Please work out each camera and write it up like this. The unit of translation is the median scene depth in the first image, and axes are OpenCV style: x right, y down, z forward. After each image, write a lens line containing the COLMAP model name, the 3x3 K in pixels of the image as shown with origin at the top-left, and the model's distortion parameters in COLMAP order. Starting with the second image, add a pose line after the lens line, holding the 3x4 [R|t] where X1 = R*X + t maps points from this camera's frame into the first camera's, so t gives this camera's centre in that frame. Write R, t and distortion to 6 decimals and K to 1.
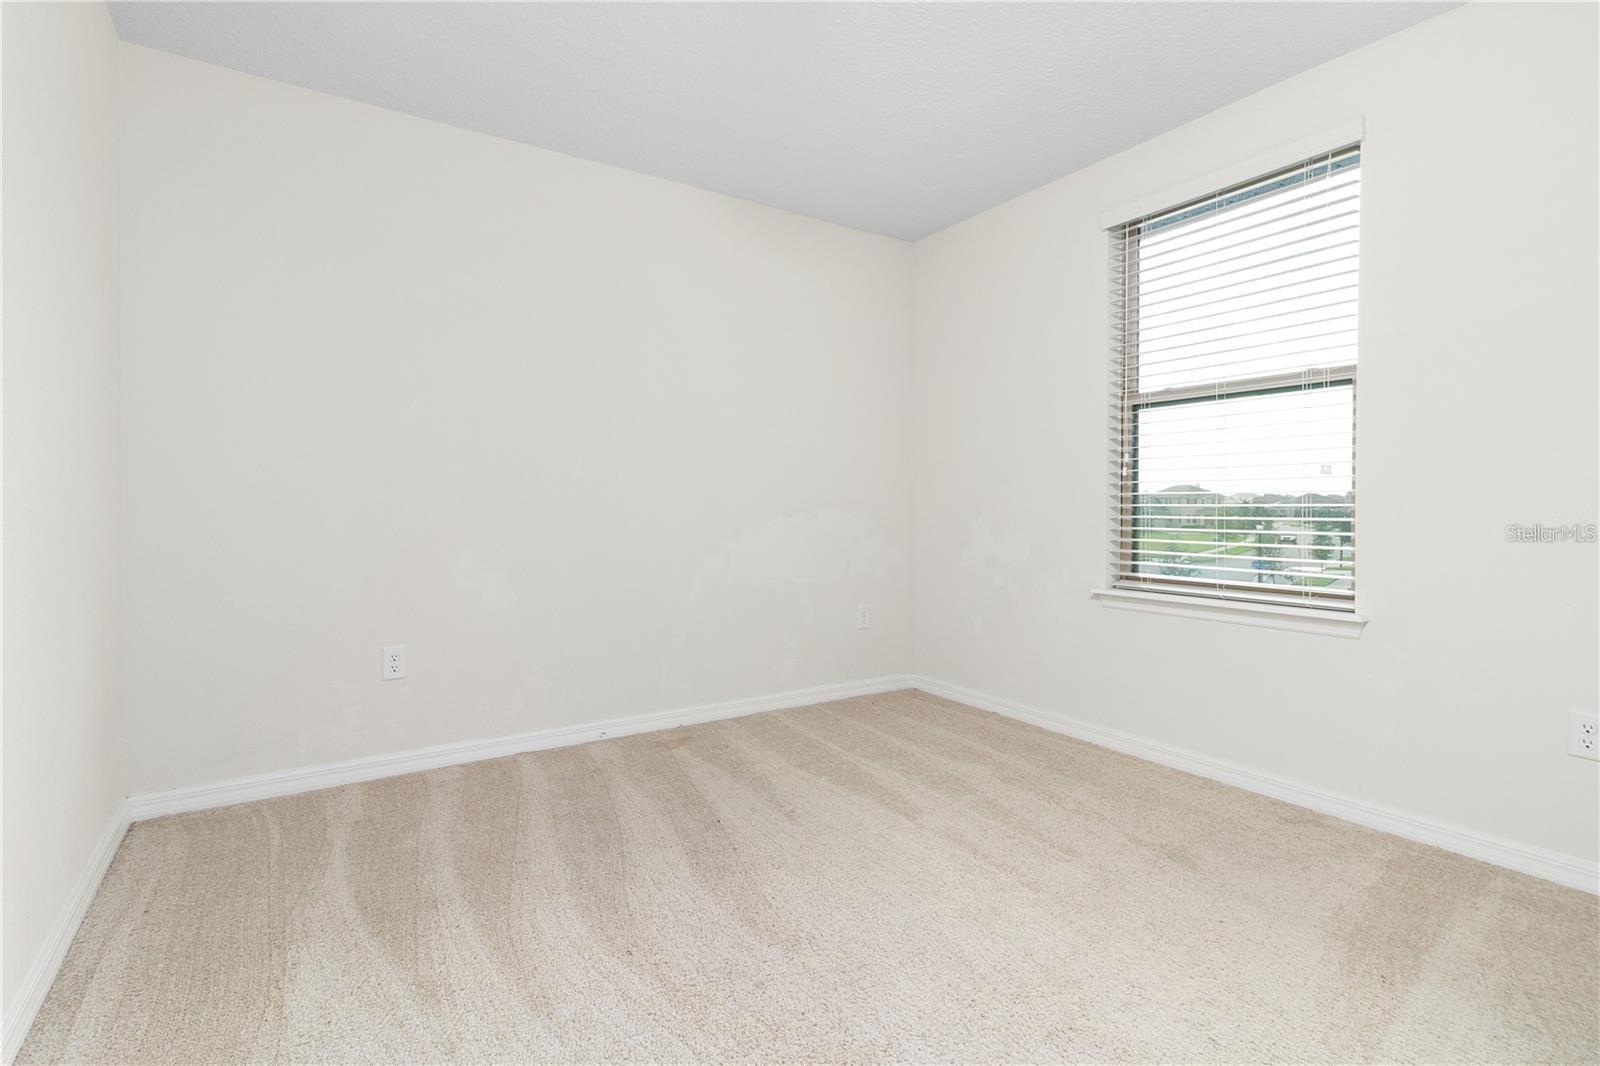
lens RADIAL K [[757.3, 0, 783.2], [0, 757.3, 518.6], [0, 0, 1]] dist [0.000918, 0.000398]
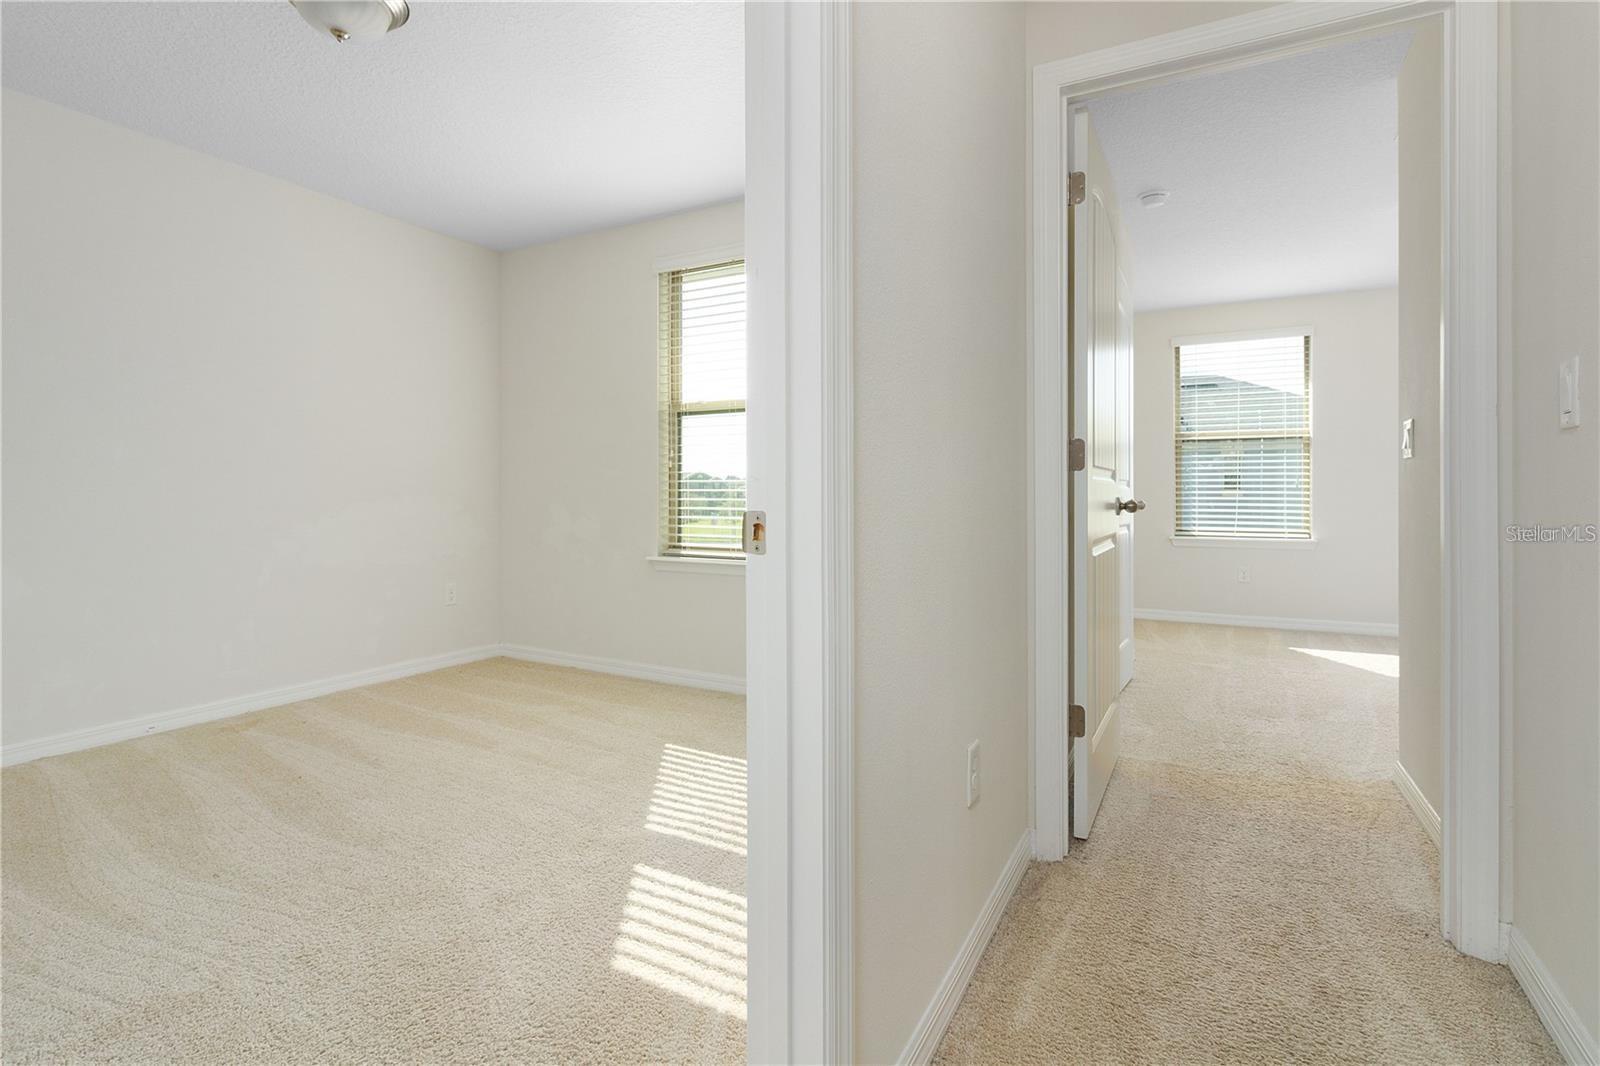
lens RADIAL K [[757.3, 0, 783.0], [0, 757.3, 485.2], [0, 0, 1]] dist [0.000918, 0.000398]
pose [[0.874758, 0.004866, 0.484535, -0.004984], [0.007205, 0.999708, -0.023049, 0.004953], [-0.484506, 0.023653, 0.874468, -0.218093]]
